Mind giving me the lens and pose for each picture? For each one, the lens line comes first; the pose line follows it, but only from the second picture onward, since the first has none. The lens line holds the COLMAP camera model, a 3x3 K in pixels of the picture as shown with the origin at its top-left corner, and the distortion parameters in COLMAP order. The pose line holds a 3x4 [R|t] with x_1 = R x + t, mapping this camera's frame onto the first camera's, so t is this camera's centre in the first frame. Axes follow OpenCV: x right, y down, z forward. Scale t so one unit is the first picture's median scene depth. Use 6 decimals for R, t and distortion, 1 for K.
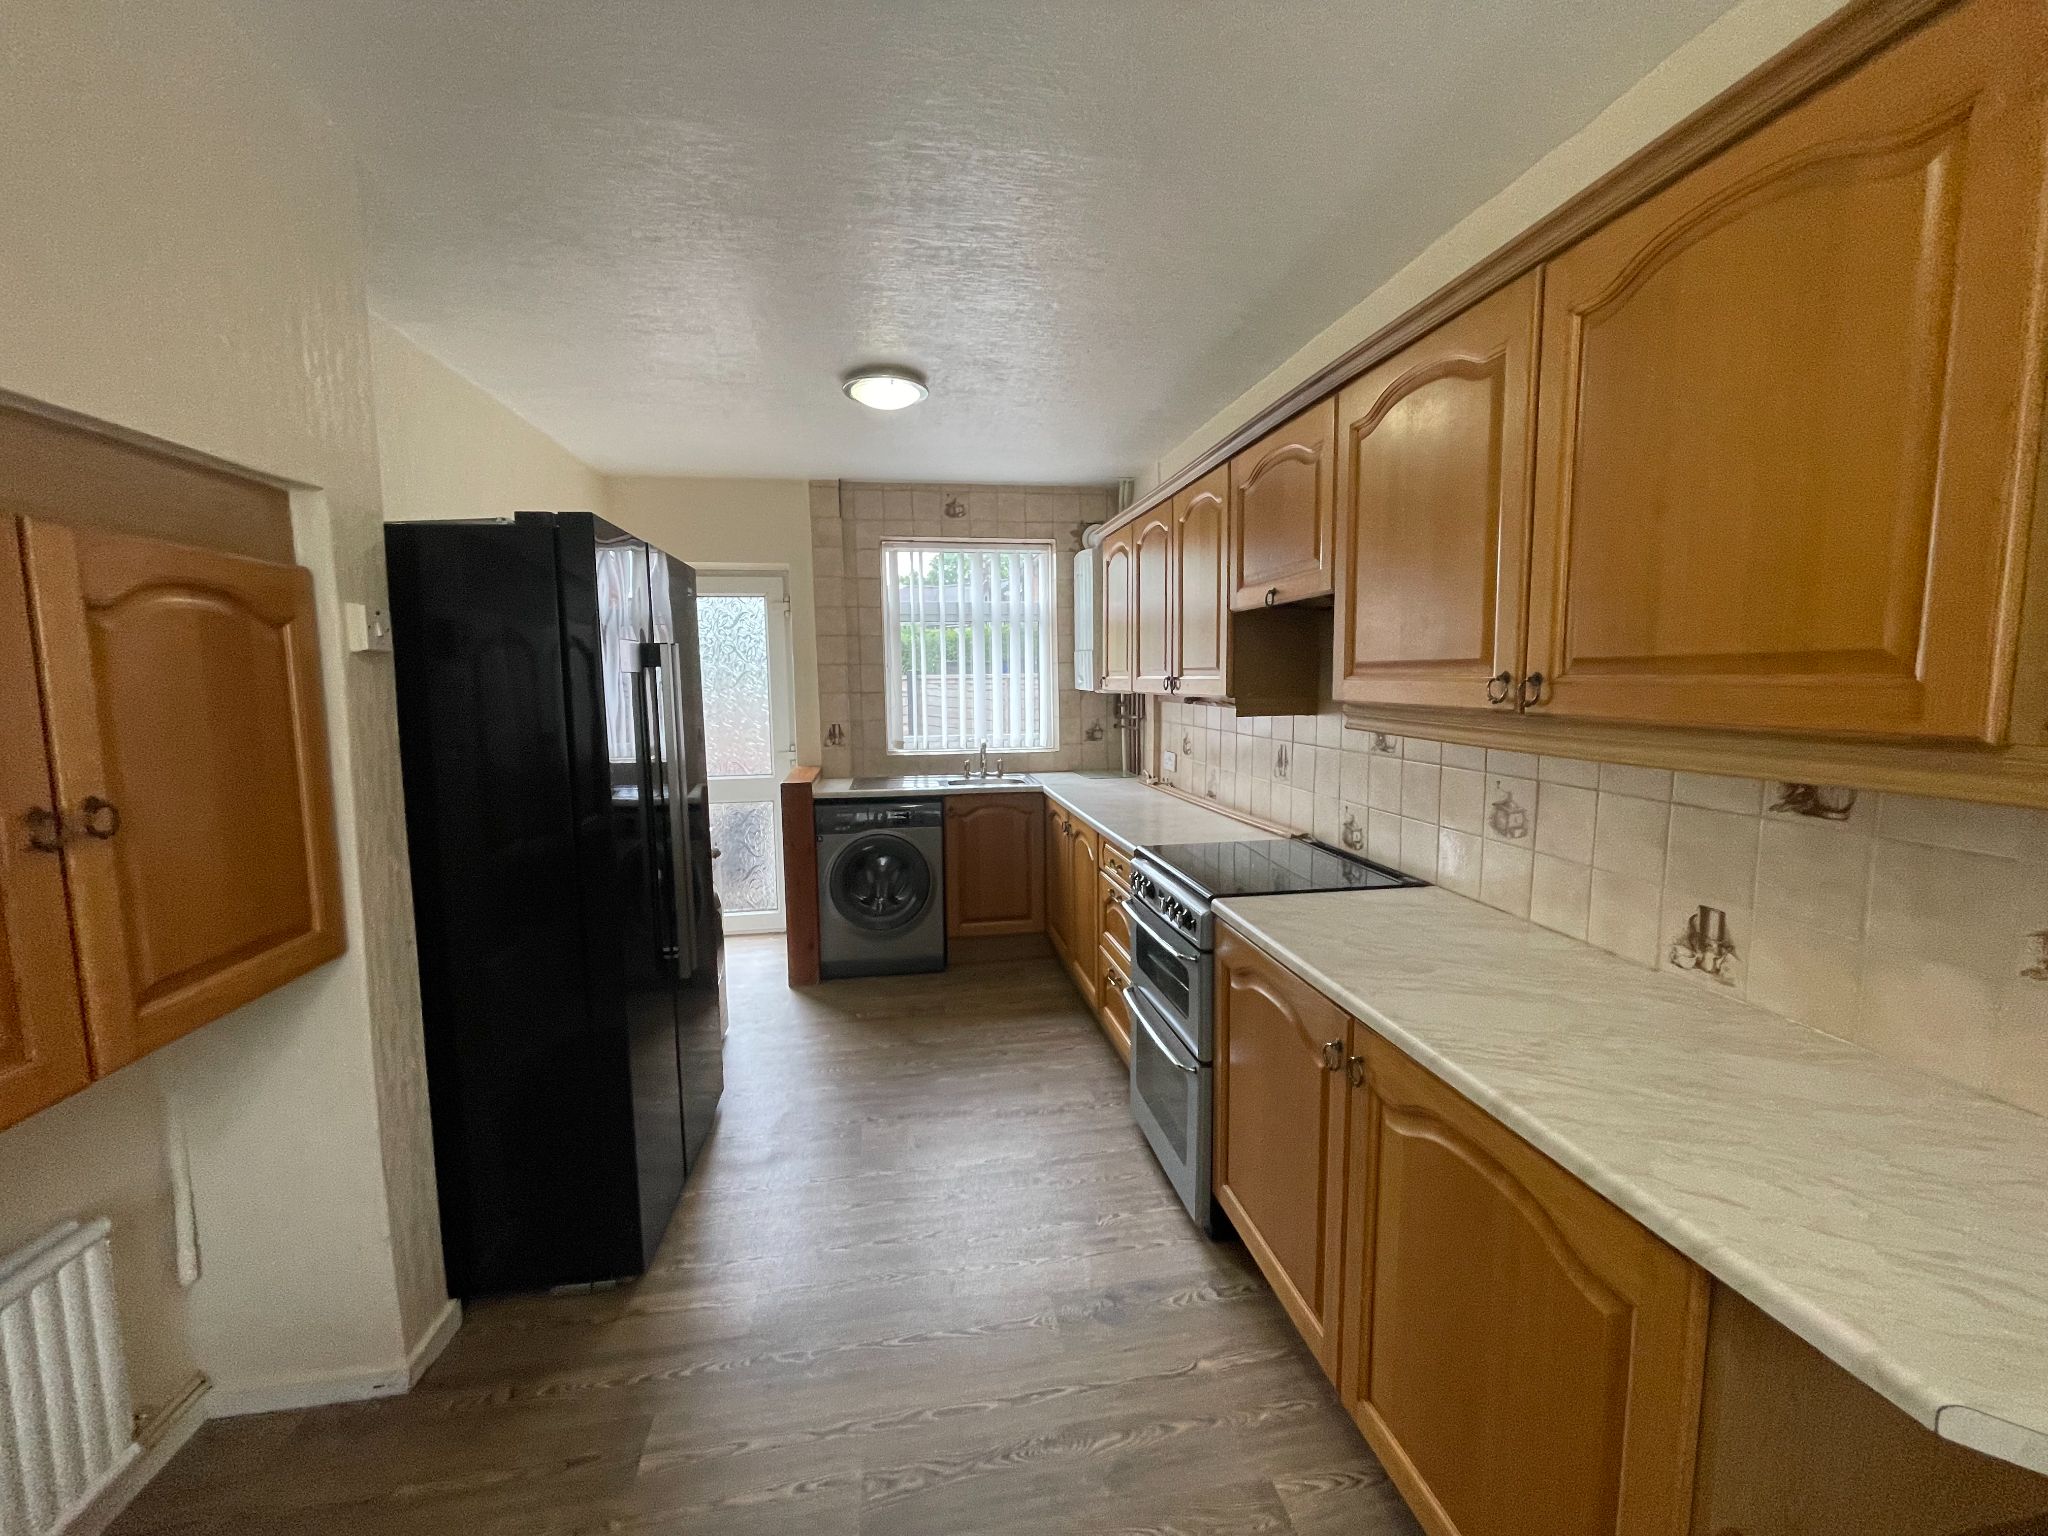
lens RADIAL K [[827.2, 0, 1024.0], [0, 827.2, 768.0], [0, 0, 1]] dist [-0.000343, -0.000080]
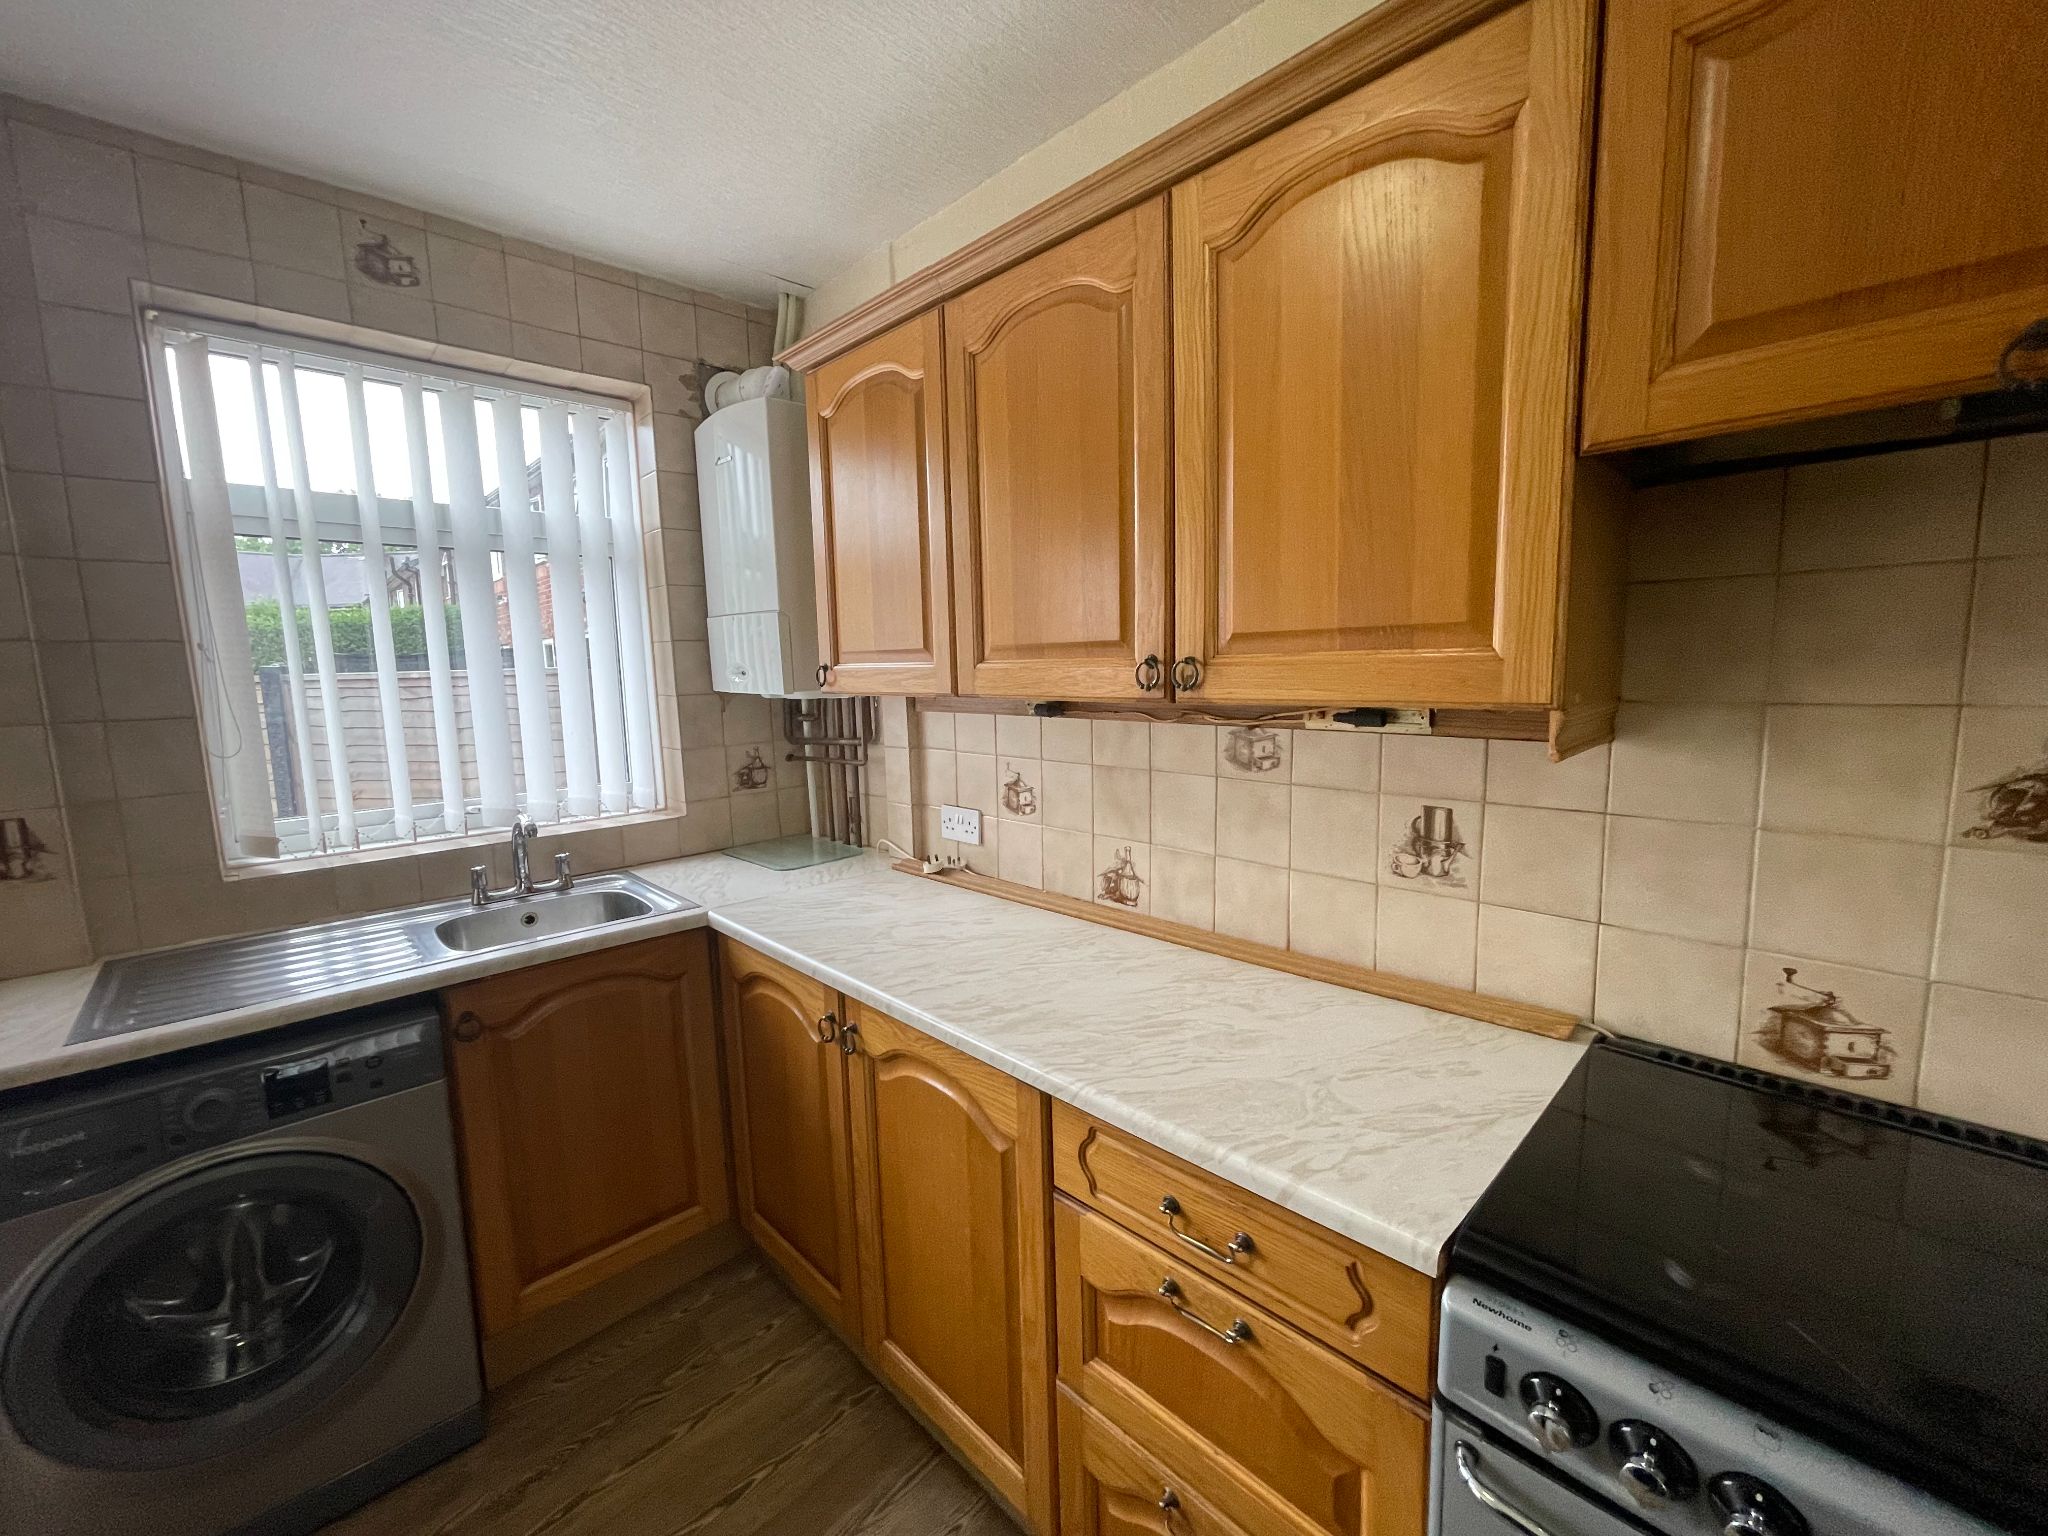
lens RADIAL K [[831.3, 0, 998.5], [0, 831.3, 757.2], [0, 0, 1]] dist [0.007717, -0.000042]
pose [[0.829412, -0.078910, 0.553036, -0.080475], [0.081375, 0.996480, 0.020141, -0.052912], [-0.552678, 0.028298, 0.832914, 0.490671]]
